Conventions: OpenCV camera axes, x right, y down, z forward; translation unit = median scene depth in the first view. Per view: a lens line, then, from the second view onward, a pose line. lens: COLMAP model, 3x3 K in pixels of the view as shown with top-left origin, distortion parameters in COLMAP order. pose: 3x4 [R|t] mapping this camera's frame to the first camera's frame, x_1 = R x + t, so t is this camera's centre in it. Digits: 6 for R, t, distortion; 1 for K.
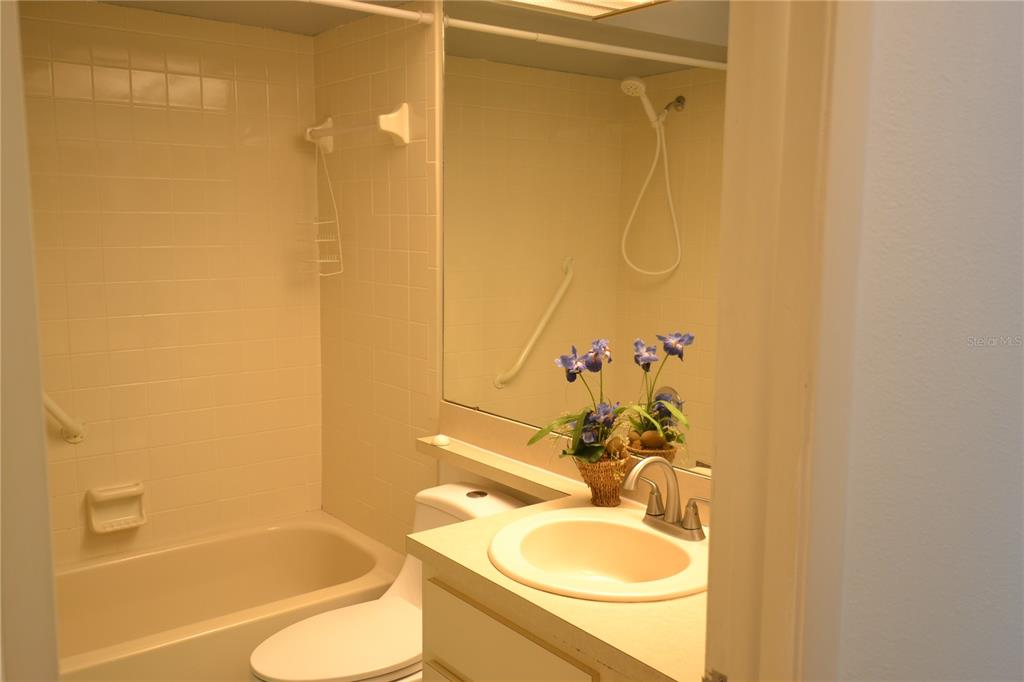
lens RADIAL K [[893.5, 0, 512.0], [0, 893.5, 341.0], [0, 0, 1]] dist [0.013701, 0.003137]
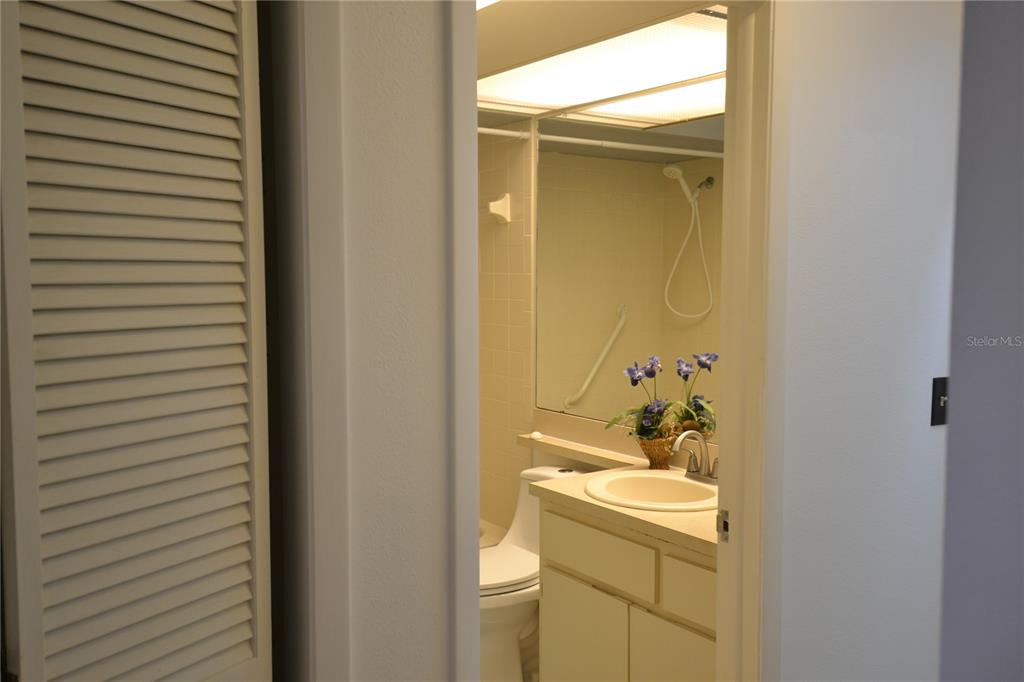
lens RADIAL K [[871.7, 0, 512.0], [0, 871.7, 341.0], [0, 0, 1]] dist [0.005171, 0.000163]
pose [[0.998835, -0.006216, -0.047854, -0.064072], [0.003556, 0.998454, -0.055465, 0.048905], [0.048125, 0.055230, 0.997313, -0.433508]]
